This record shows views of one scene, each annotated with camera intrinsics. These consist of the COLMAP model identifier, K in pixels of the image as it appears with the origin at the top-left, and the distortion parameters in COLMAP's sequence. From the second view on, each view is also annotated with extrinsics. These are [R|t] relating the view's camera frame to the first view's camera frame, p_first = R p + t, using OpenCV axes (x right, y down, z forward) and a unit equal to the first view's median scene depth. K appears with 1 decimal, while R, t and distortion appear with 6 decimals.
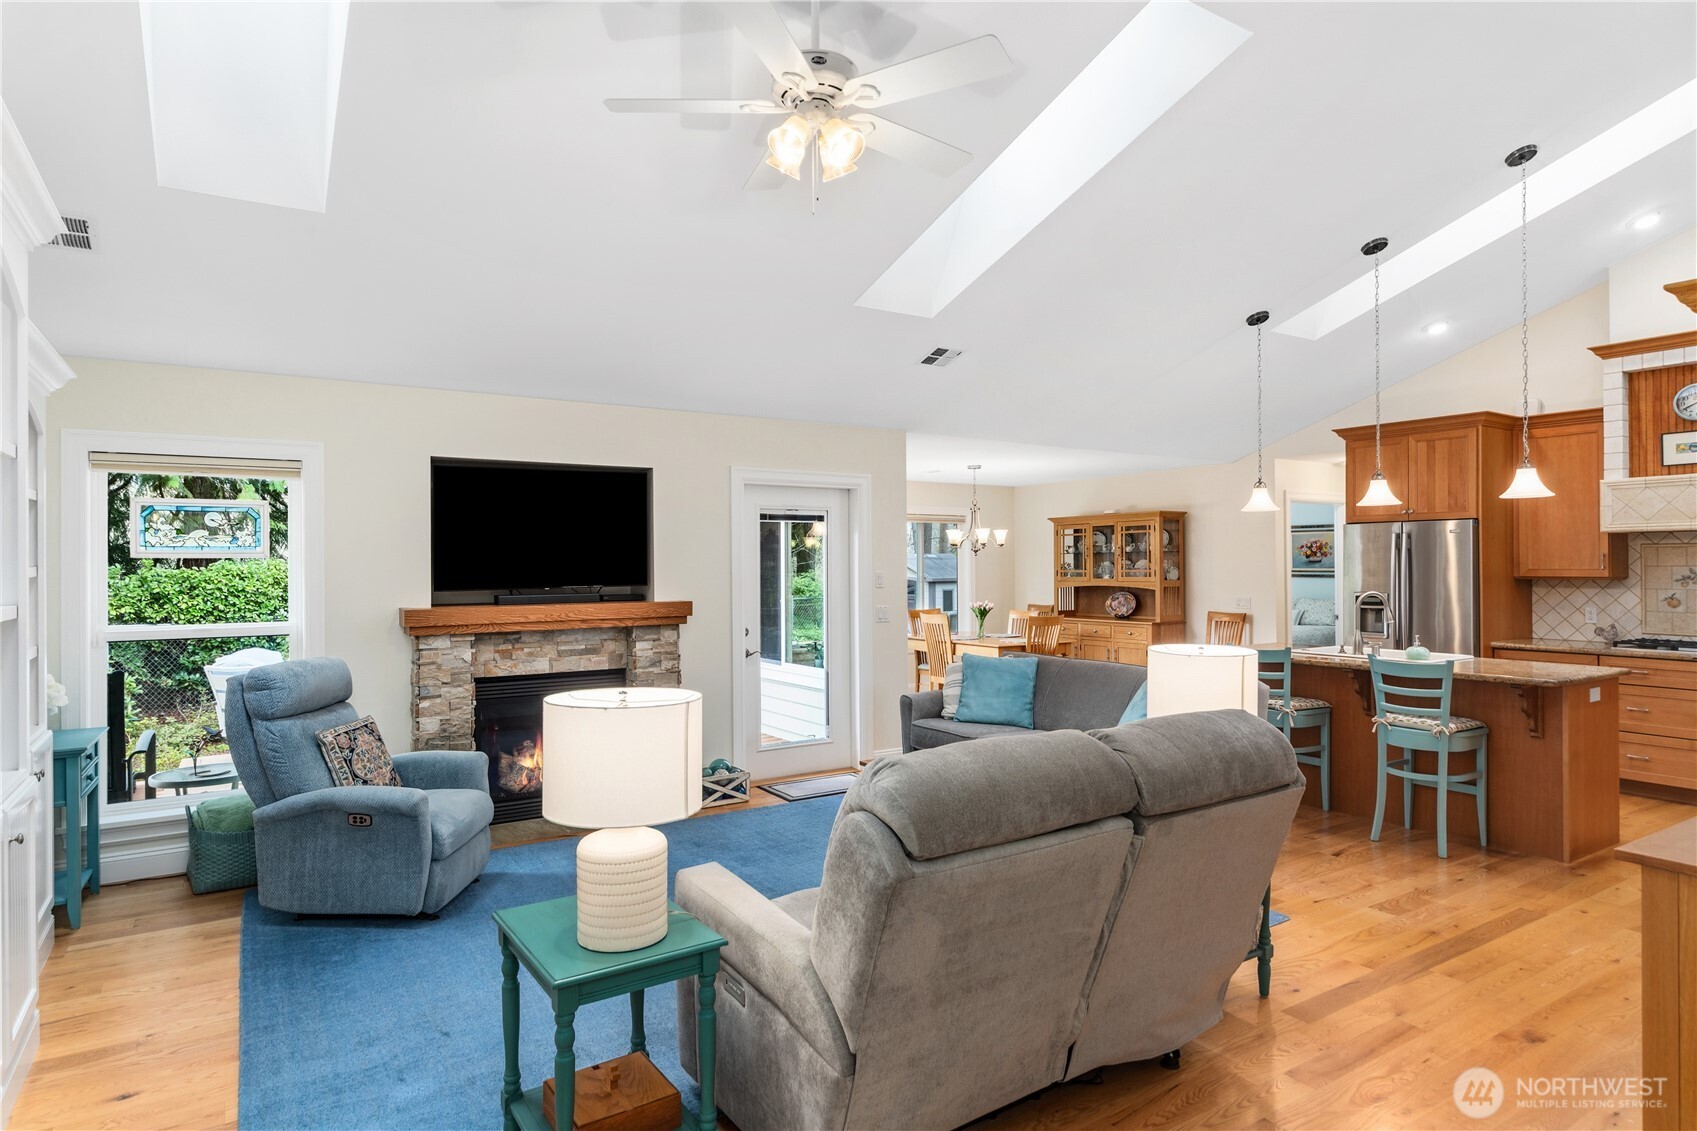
lens RADIAL K [[948.5, 0, 848.5], [0, 948.5, 565.5], [0, 0, 1]] dist [-0.000726, -0.001255]
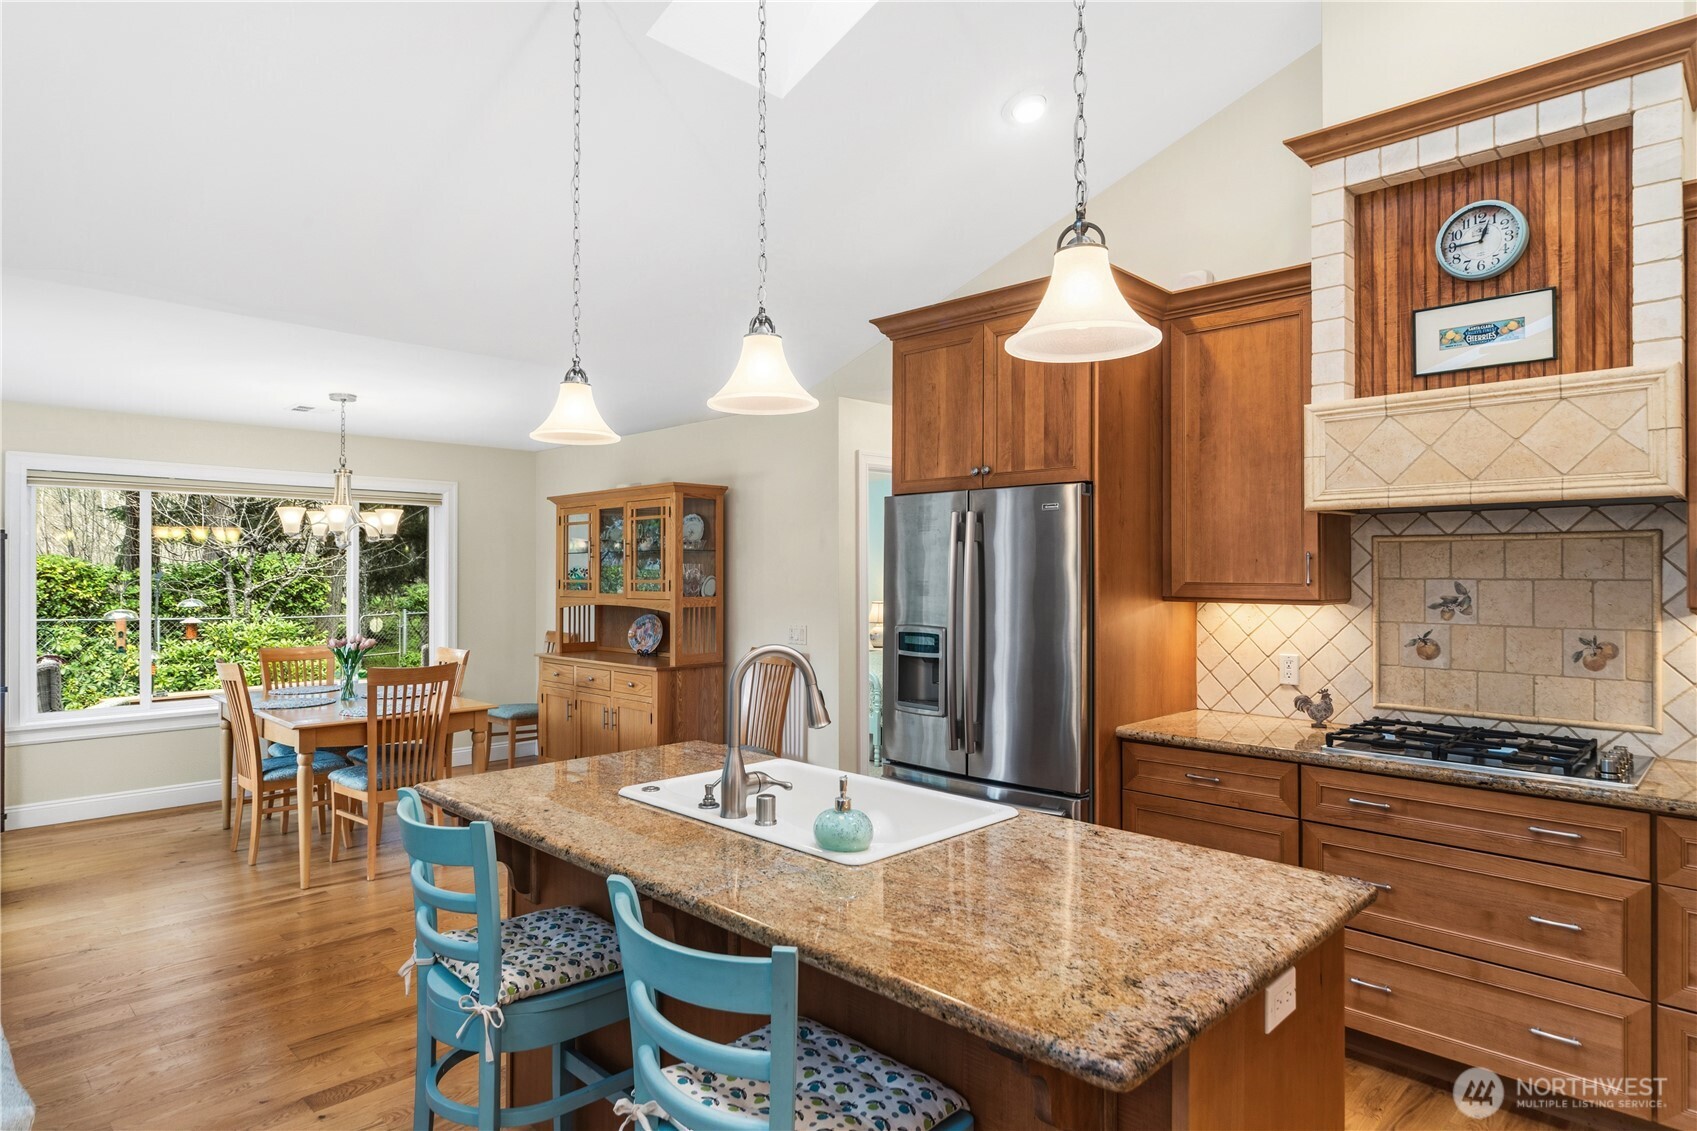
lens RADIAL K [[953.7, 0, 850.4], [0, 953.7, 568.9], [0, 0, 1]] dist [-0.004665, -0.000900]
pose [[0.976118, 0.009055, 0.217054, 0.450161], [-0.007791, 0.999947, -0.006676, 0.001172], [-0.217103, 0.004825, 0.976137, 0.560902]]
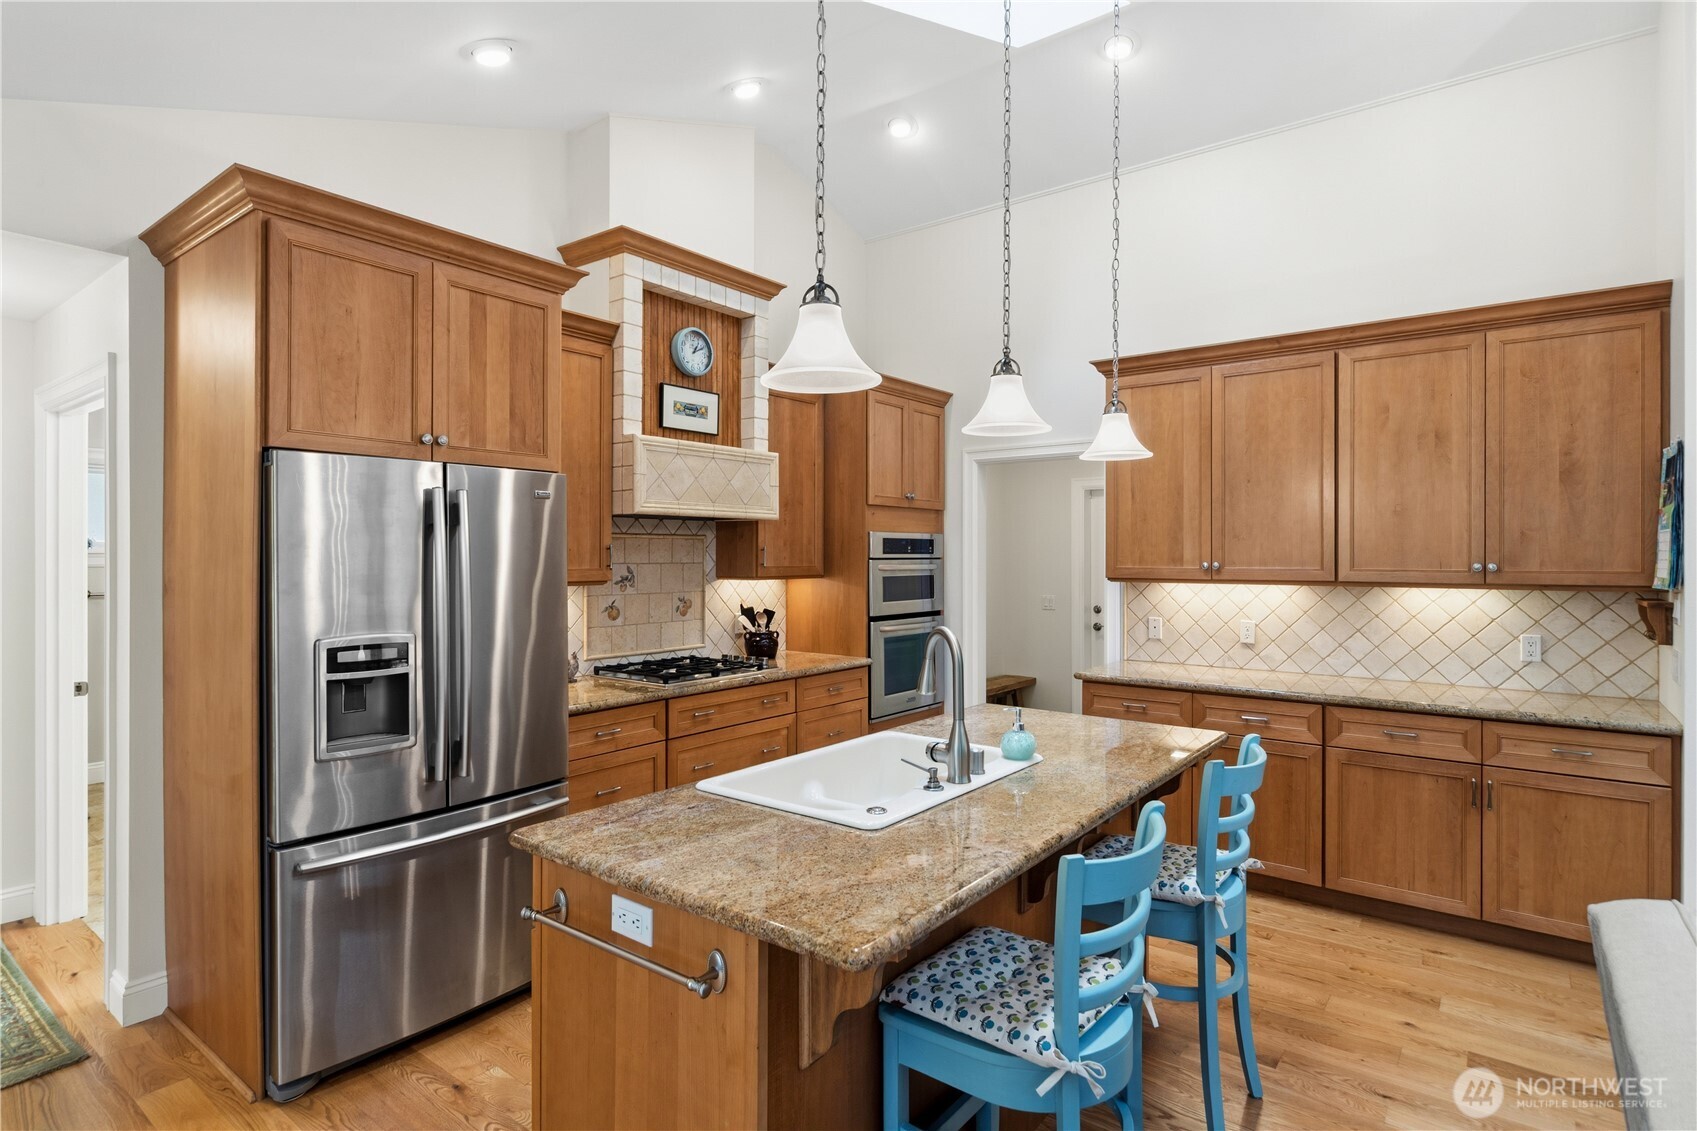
lens RADIAL K [[874.9, 0, 840.2], [0, 874.9, 554.4], [0, 0, 1]] dist [0.000175, 0.000451]
pose [[-0.329613, 0.006783, 0.944092, 0.170296], [0.002096, 0.999977, -0.006452, -0.001761], [-0.944114, -0.000148, -0.329620, 1.057510]]
